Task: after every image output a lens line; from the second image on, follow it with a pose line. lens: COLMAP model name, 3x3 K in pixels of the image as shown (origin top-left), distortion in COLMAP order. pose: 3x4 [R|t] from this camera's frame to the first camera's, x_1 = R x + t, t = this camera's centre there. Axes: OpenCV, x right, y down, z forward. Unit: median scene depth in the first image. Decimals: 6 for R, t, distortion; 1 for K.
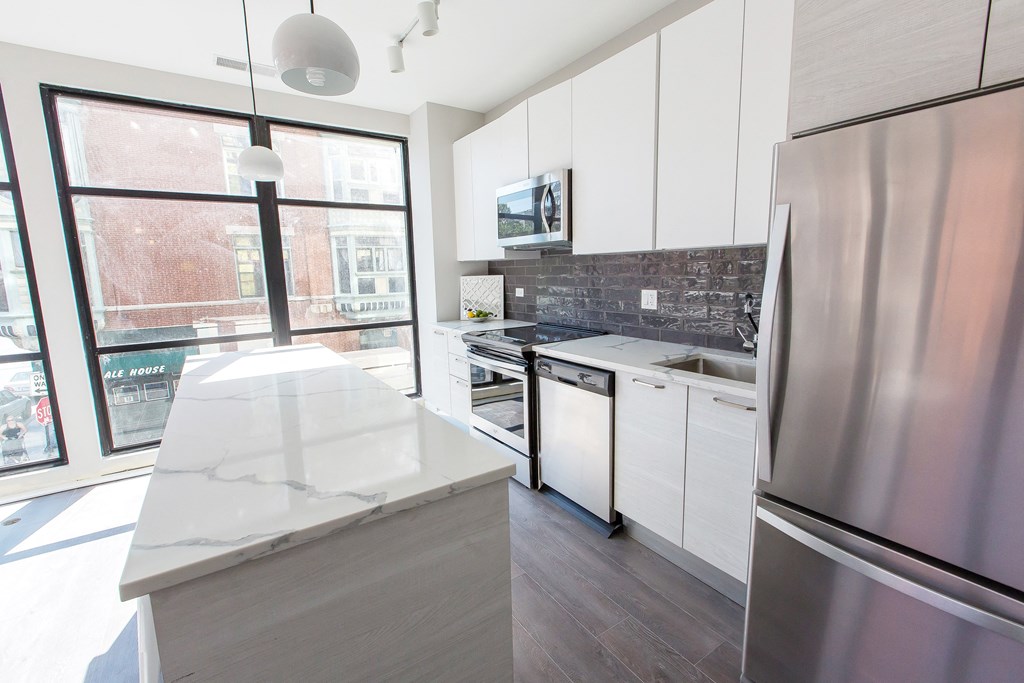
lens RADIAL K [[446.9, 0, 514.0], [0, 446.9, 339.3], [0, 0, 1]] dist [0.000138, 0.000149]
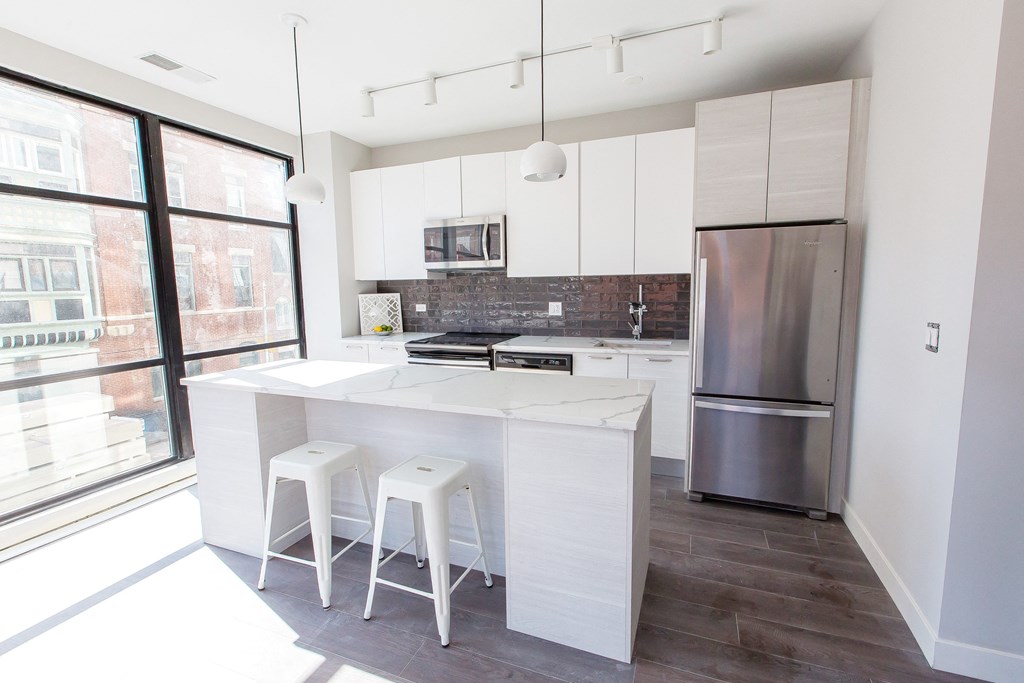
lens RADIAL K [[446.9, 0, 517.1], [0, 446.9, 340.1], [0, 0, 1]] dist [0.000138, 0.000149]
pose [[0.829739, -0.058672, 0.555059, -0.461167], [0.082872, 0.996387, -0.018560, 0.022126], [-0.551965, 0.061399, 0.831604, -0.103648]]
